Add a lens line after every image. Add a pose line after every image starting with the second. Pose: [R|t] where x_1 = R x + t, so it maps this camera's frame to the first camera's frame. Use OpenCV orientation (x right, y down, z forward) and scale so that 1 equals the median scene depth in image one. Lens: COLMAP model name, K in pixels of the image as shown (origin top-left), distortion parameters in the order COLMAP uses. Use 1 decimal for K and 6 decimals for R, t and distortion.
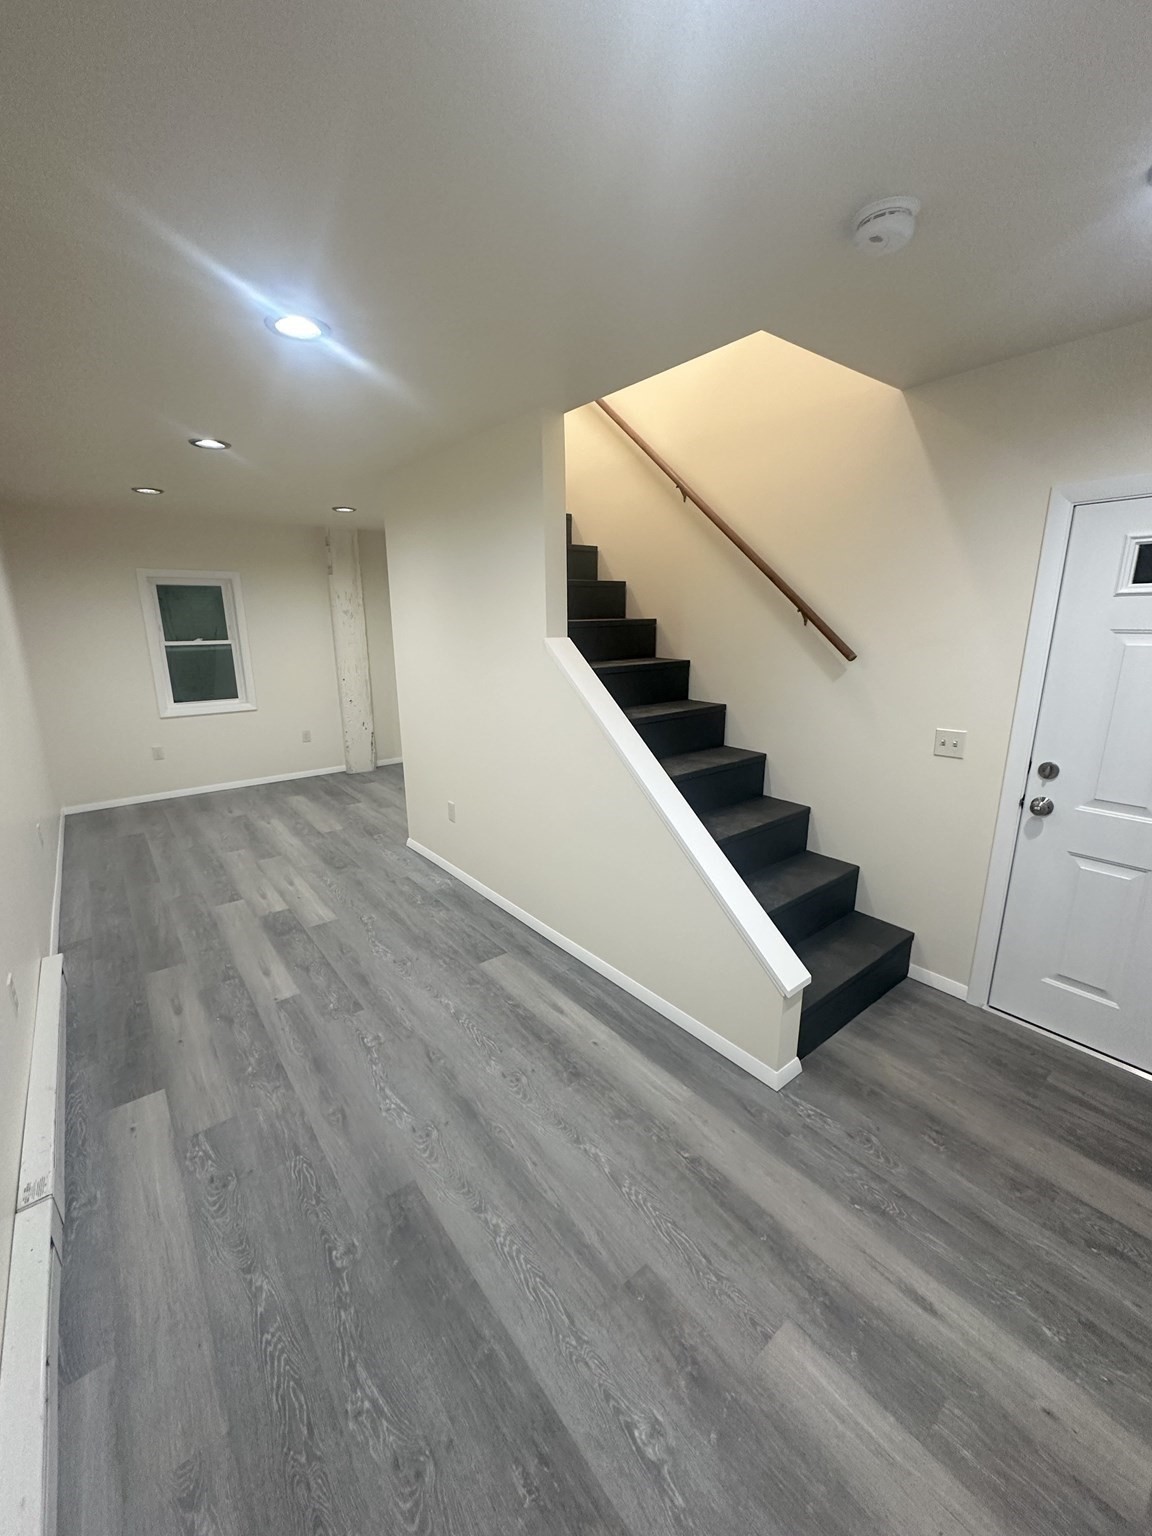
lens RADIAL K [[614.5, 0, 576.8], [0, 614.5, 768.6], [0, 0, 1]] dist [0.000031, 0.000081]
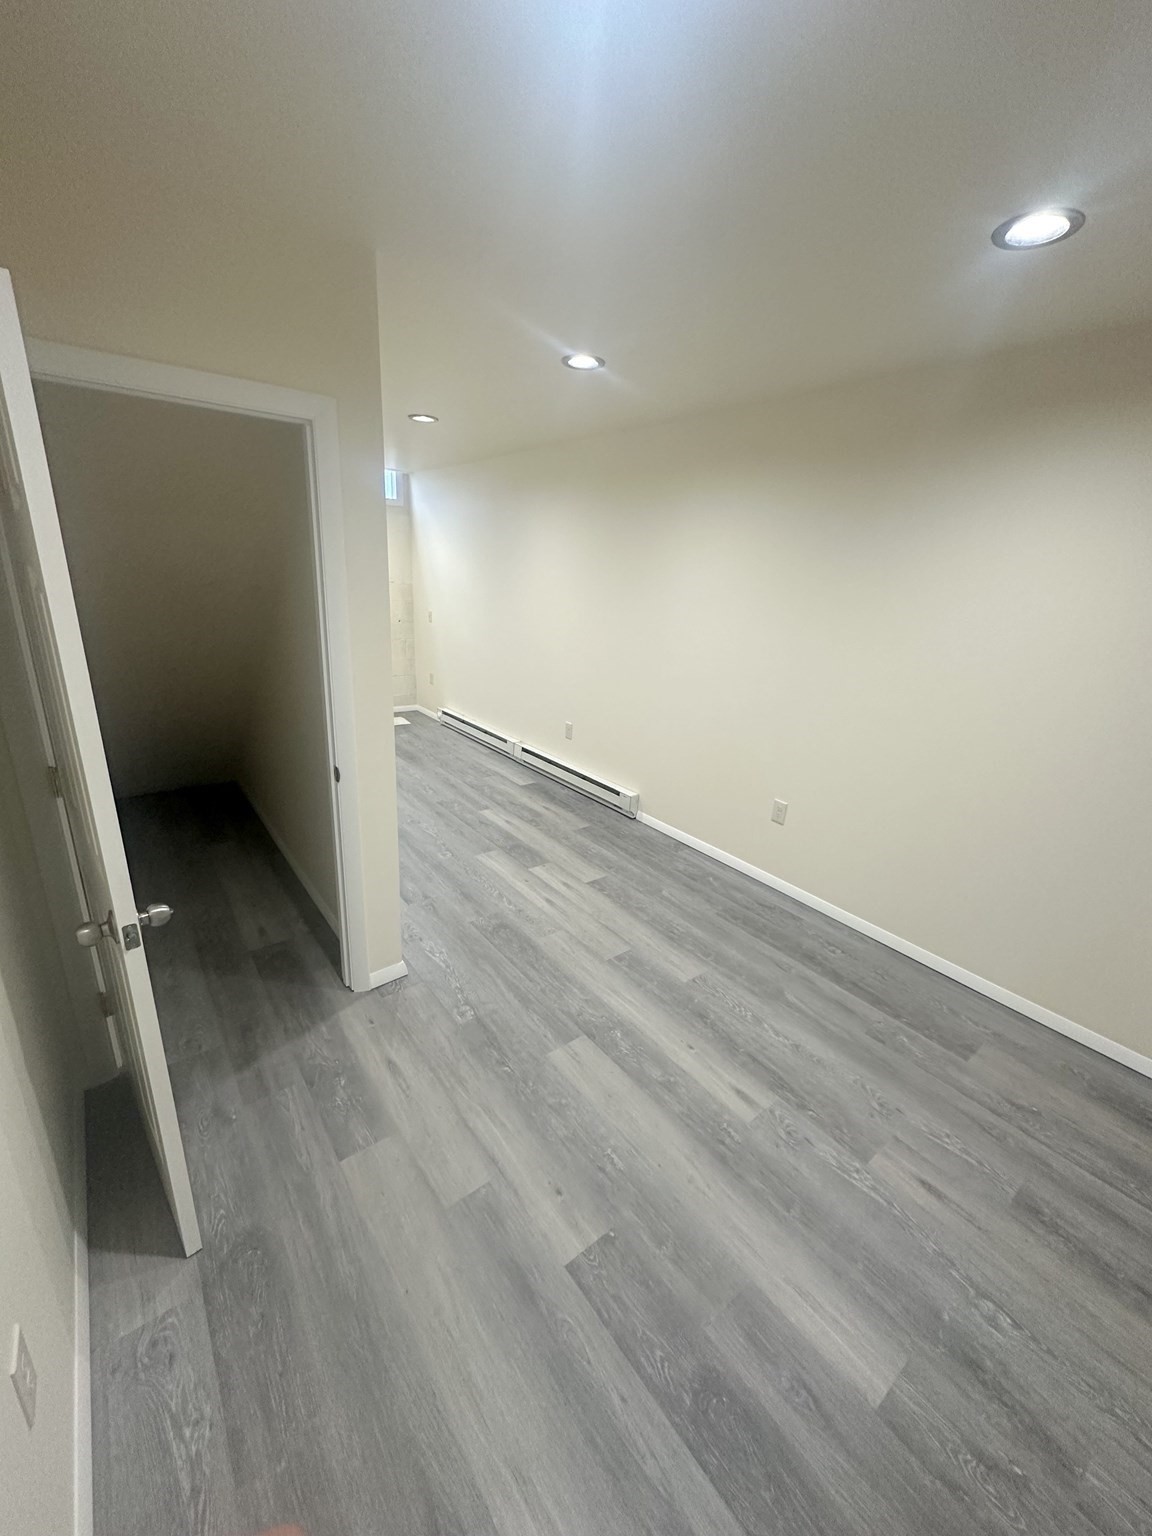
lens RADIAL K [[614.5, 0, 568.2], [0, 614.5, 759.3], [0, 0, 1]] dist [0.000031, 0.000081]
pose [[-0.998668, -0.049414, 0.014845, -0.563213], [-0.034522, 0.853763, 0.519515, -0.459271], [-0.038345, 0.518311, -0.854332, 1.829458]]
